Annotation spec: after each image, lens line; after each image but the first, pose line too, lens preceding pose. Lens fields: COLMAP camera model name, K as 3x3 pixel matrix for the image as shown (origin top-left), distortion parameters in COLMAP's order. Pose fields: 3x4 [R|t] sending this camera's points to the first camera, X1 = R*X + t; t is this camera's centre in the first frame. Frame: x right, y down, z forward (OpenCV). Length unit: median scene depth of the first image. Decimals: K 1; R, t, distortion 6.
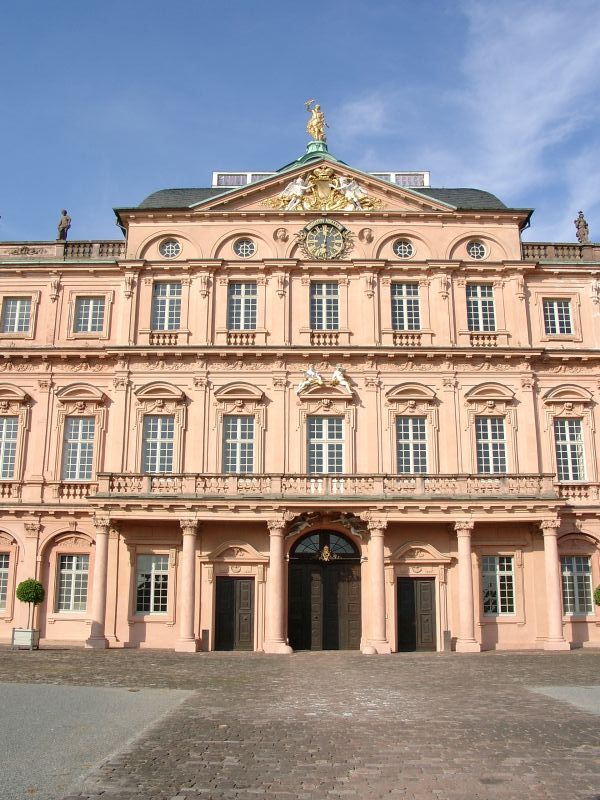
lens RADIAL K [[831.3, 0, 274.5], [0, 831.3, 384.0], [0, 0, 1]] dist [-0.139687, 0.035758]
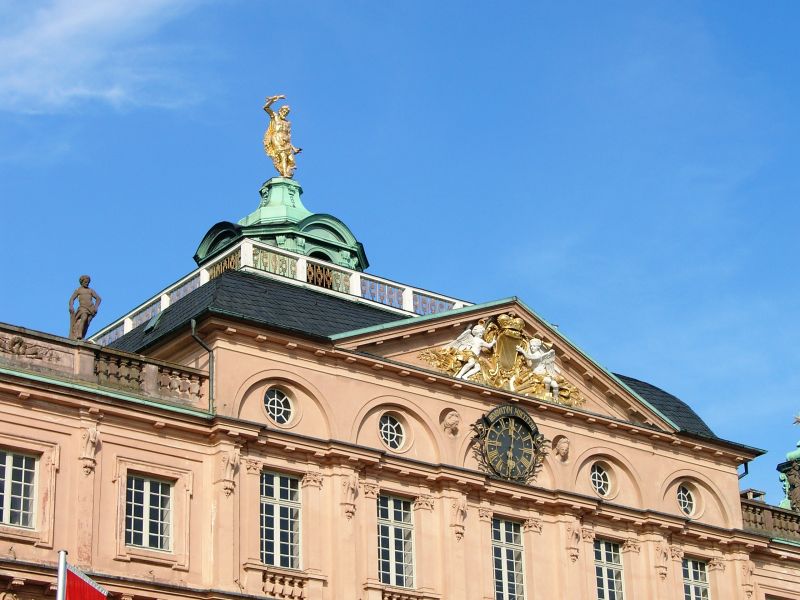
lens RADIAL K [[1934.5, 0, 400.0], [0, 1934.5, 300.0], [0, 0, 1]] dist [-0.056967, 0.680587]
pose [[0.769183, 0.218090, 0.600661, -0.832545], [-0.124675, 0.973113, -0.193667, -0.002990], [-0.626748, 0.074078, 0.775693, 0.004427]]
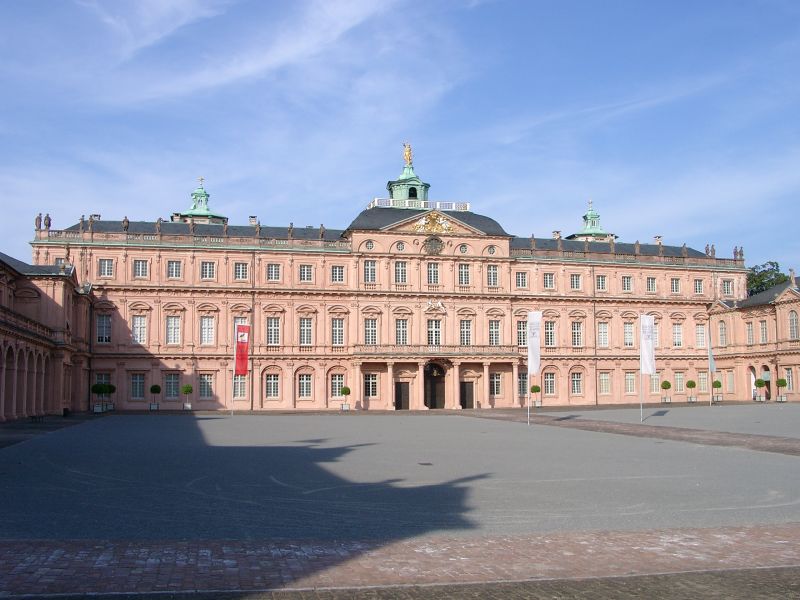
lens RADIAL K [[831.3, 0, 402.8], [0, 831.3, 314.6], [0, 0, 1]] dist [-0.139687, 0.035758]
pose [[0.959882, 0.009719, 0.280237, -0.713452], [-0.062528, 0.981654, 0.180129, -0.411792], [-0.273345, -0.190426, 0.942879, -1.320457]]
